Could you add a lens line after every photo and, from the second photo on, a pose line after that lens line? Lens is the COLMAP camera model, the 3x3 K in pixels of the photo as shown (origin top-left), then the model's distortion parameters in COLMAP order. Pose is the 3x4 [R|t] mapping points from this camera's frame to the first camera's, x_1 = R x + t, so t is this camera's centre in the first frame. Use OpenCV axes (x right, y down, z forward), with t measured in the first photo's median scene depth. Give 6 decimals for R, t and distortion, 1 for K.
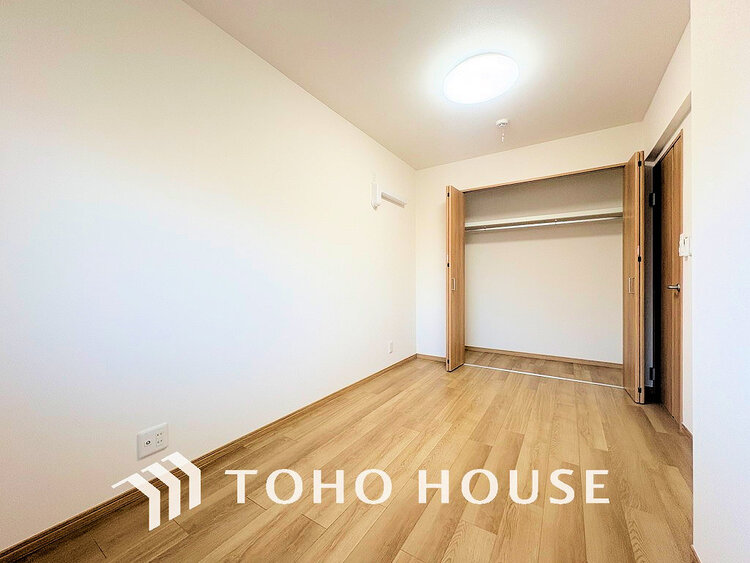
lens RADIAL K [[298.2, 0, 375.0], [0, 298.2, 281.5], [0, 0, 1]] dist [0.002037, -0.000025]
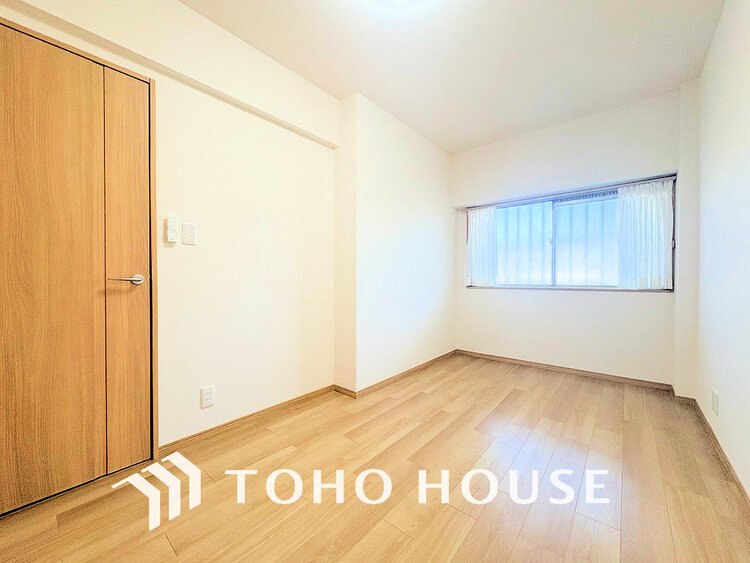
lens RADIAL K [[298.2, 0, 375.0], [0, 298.2, 281.5], [0, 0, 1]] dist [0.002037, -0.000025]
pose [[-0.991461, 0.000042, 0.130400, 0.426620], [0.000786, 0.999984, 0.005659, 0.029303], [-0.130398, 0.005714, -0.991445, 2.145364]]
